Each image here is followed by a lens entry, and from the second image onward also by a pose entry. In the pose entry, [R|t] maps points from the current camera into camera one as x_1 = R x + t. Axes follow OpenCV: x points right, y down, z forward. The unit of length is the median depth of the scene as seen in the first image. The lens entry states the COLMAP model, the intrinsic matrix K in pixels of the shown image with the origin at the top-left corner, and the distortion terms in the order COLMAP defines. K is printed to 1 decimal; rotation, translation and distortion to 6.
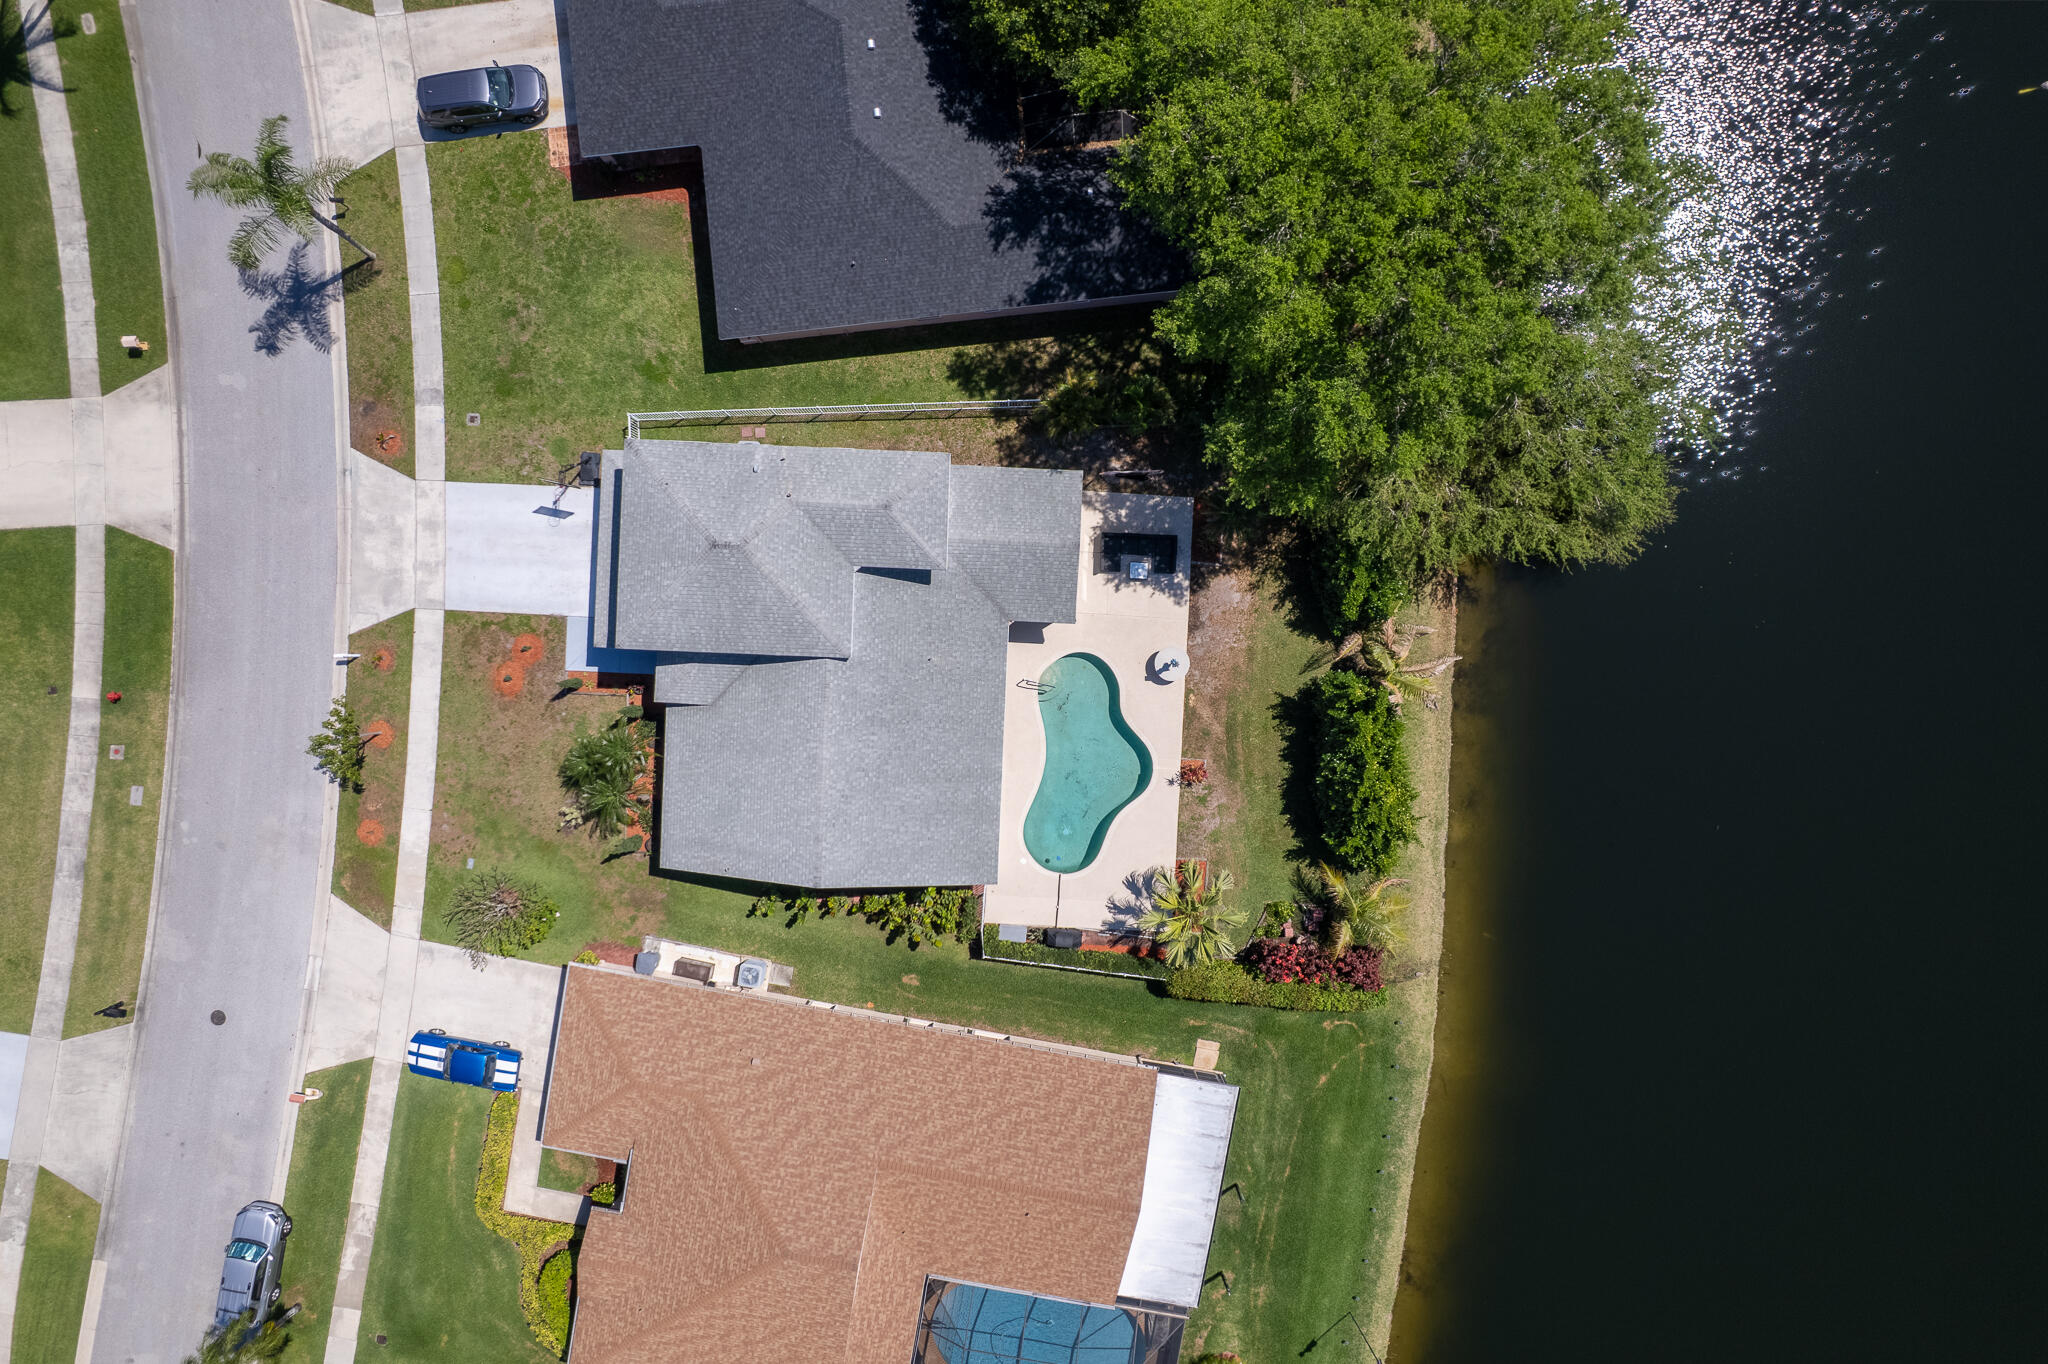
lens RADIAL K [[1322.6, 0, 1030.5], [0, 1322.6, 679.9], [0, 0, 1]] dist [-0.066368, 0.048836]
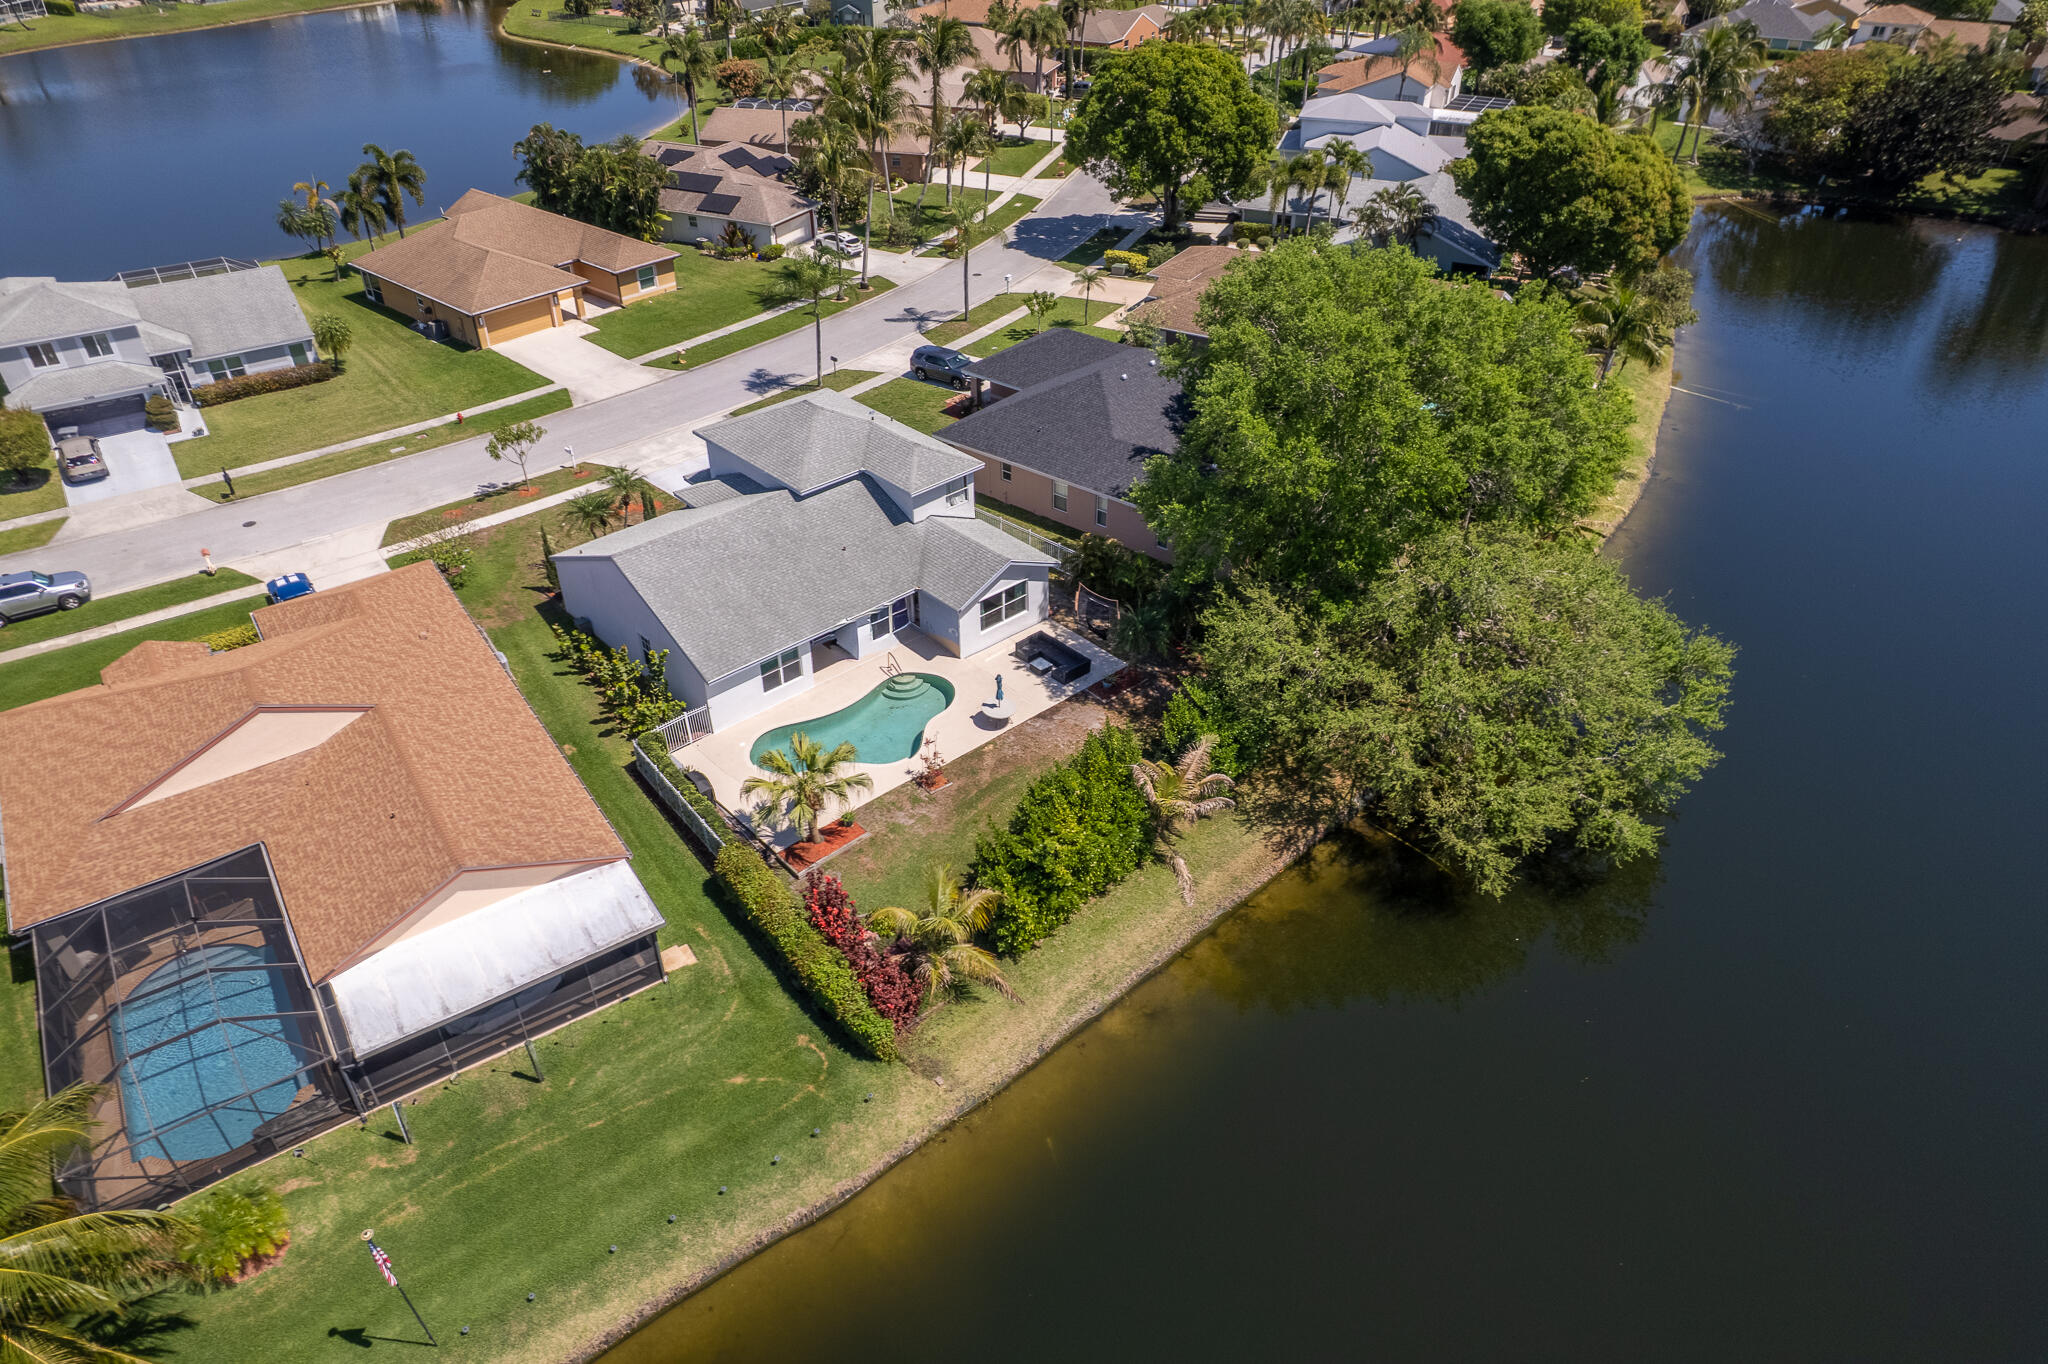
lens RADIAL K [[1322.6, 0, 1043.4], [0, 1322.6, 676.0], [0, 0, 1]] dist [-0.066368, 0.048836]
pose [[0.720203, 0.396233, -0.569480, 0.671276], [-0.693667, 0.397644, -0.600587, 0.538131], [-0.011522, 0.827574, 0.561238, 0.426437]]
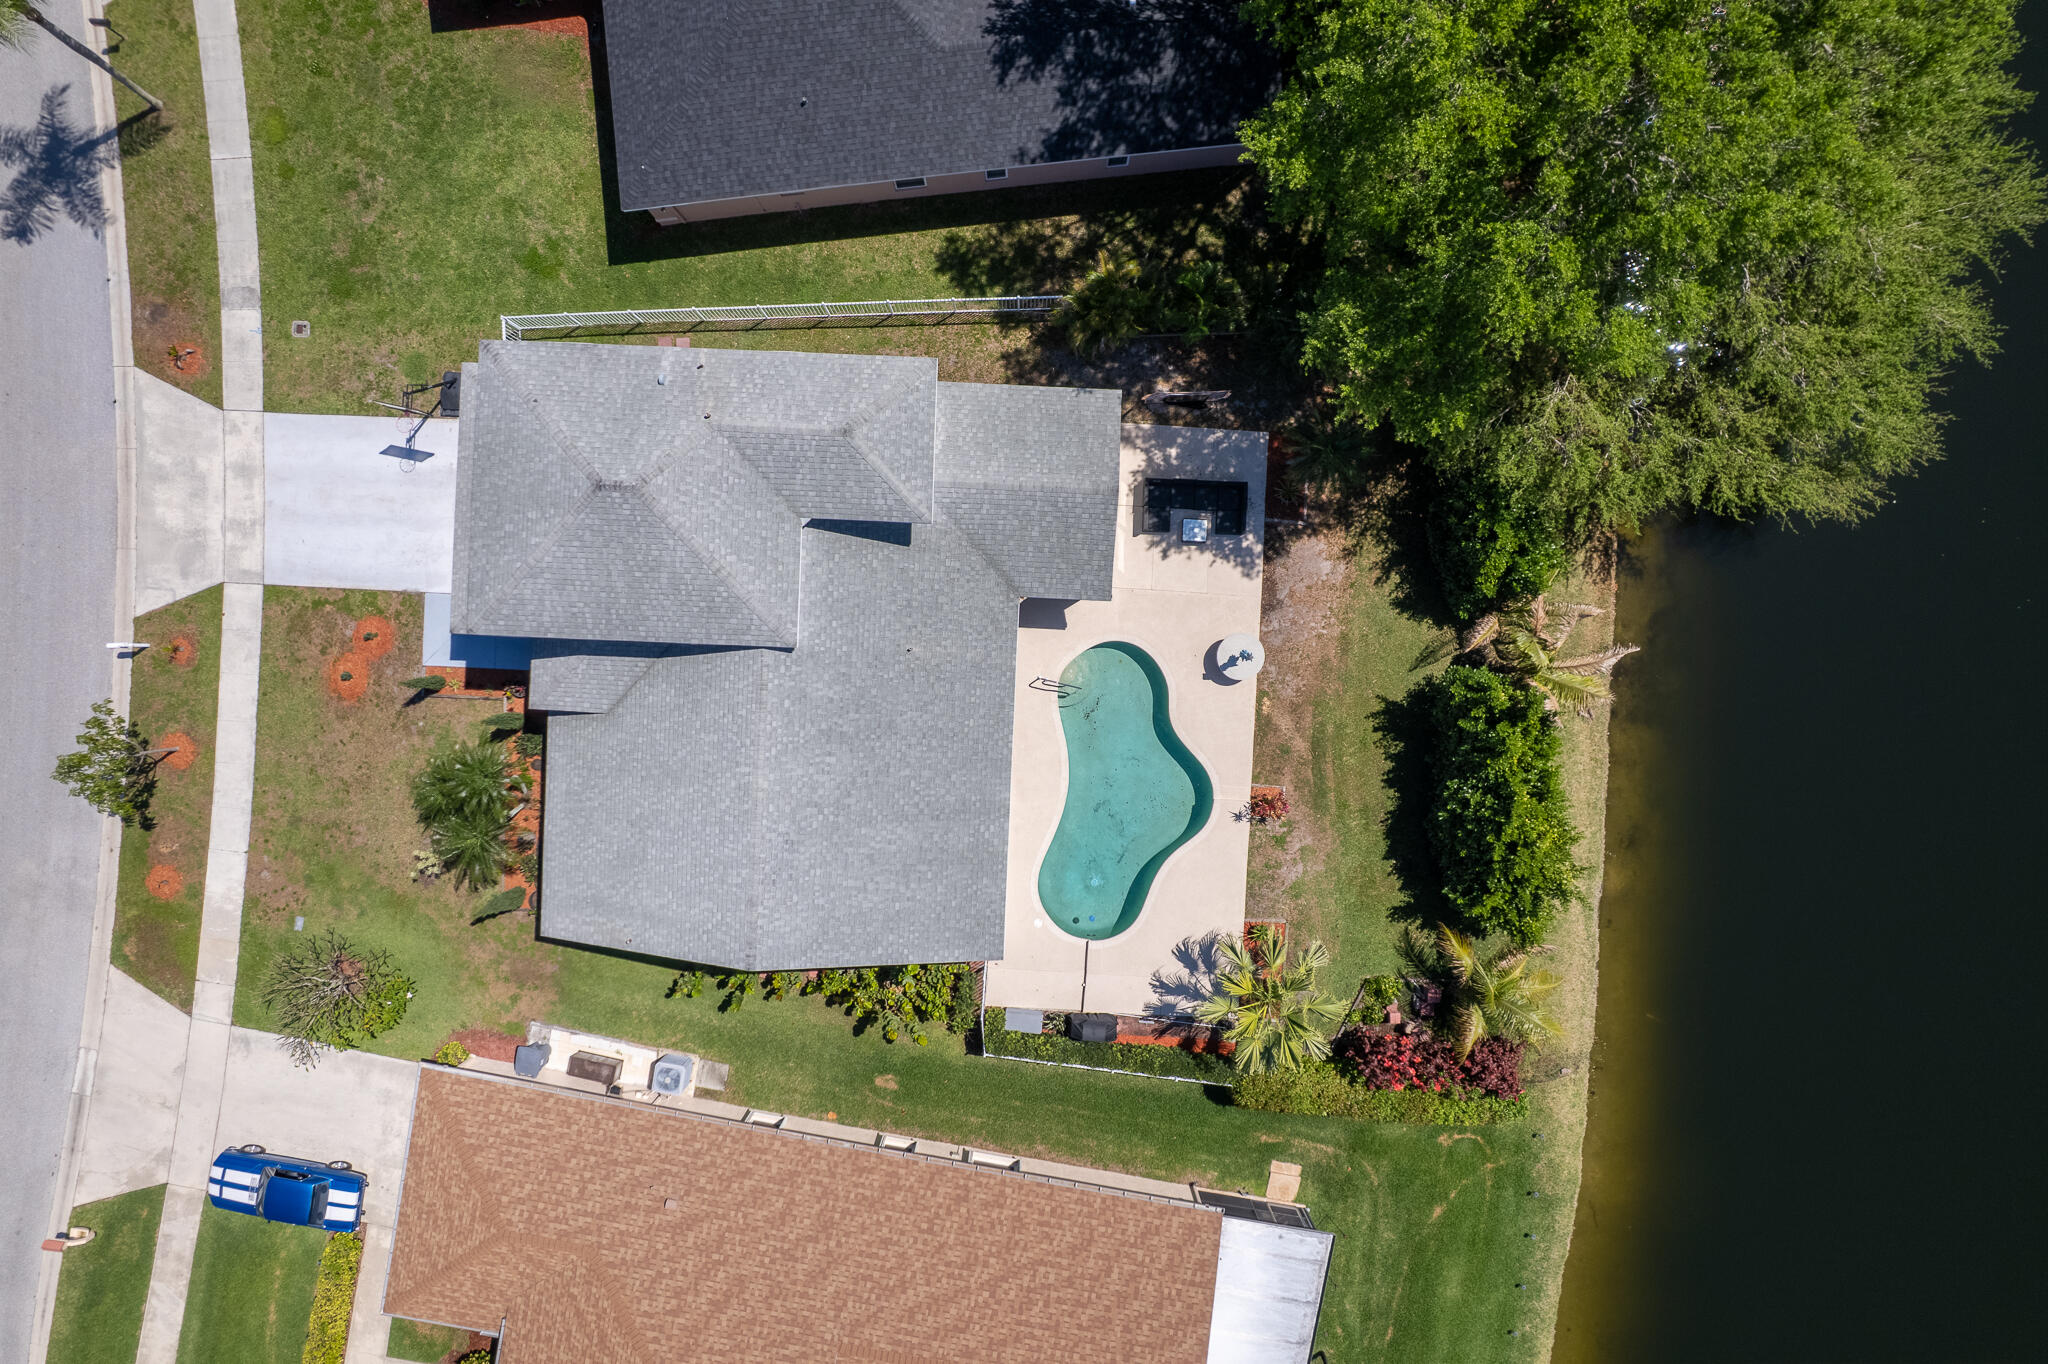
lens RADIAL K [[1322.6, 0, 1032.4], [0, 1322.6, 684.7], [0, 0, 1]] dist [-0.066368, 0.048836]
pose [[1.000000, 0.000520, -0.000807, -0.008109], [-0.000516, 0.999984, 0.005558, -0.000616], [0.000810, -0.005558, 0.999984, 0.260891]]
